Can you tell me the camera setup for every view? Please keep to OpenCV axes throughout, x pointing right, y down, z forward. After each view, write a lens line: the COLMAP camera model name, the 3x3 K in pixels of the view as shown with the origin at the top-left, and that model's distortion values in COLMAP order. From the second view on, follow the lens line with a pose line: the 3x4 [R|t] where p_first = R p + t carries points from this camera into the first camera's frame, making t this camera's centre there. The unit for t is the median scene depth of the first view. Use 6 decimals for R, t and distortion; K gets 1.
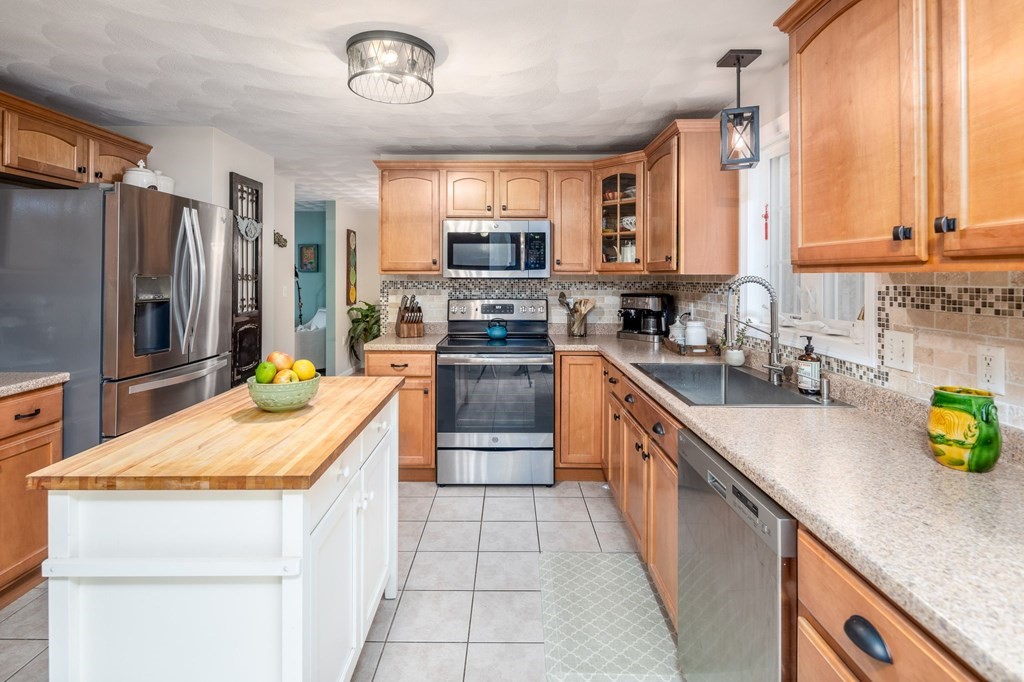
lens RADIAL K [[495.4, 0, 508.5], [0, 495.4, 276.8], [0, 0, 1]] dist [0.001944, -0.001193]
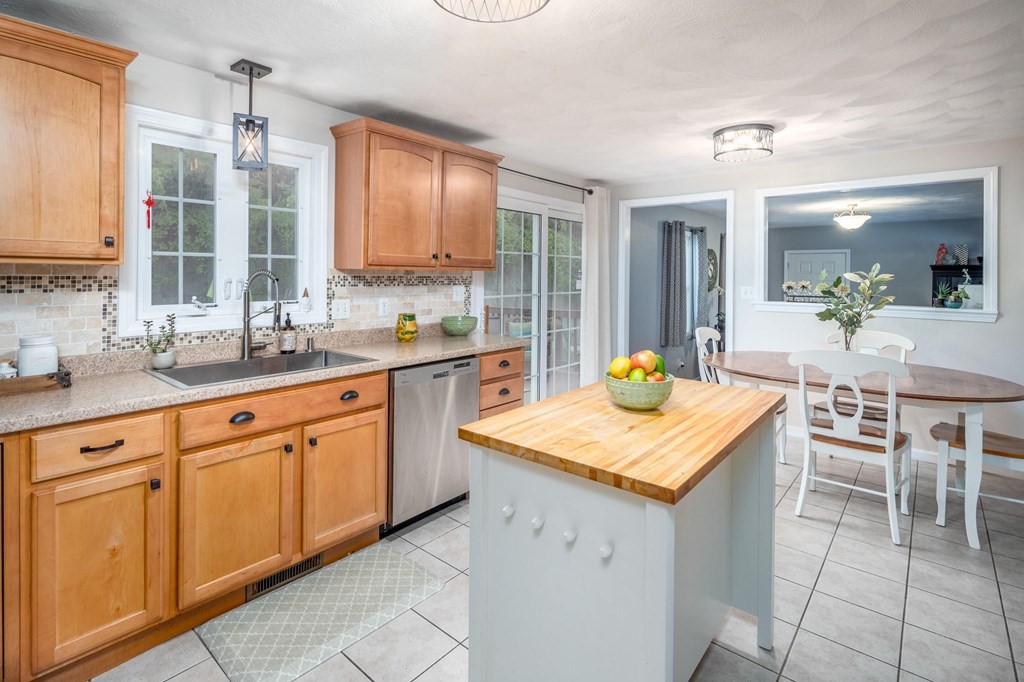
lens RADIAL K [[495.4, 0, 508.5], [0, 495.4, 276.8], [0, 0, 1]] dist [0.001944, -0.001193]
pose [[-0.761841, -0.014529, 0.647601, -0.666124], [-0.012029, 0.999893, 0.008281, -0.000602], [-0.647652, -0.001481, -0.761935, 1.435133]]
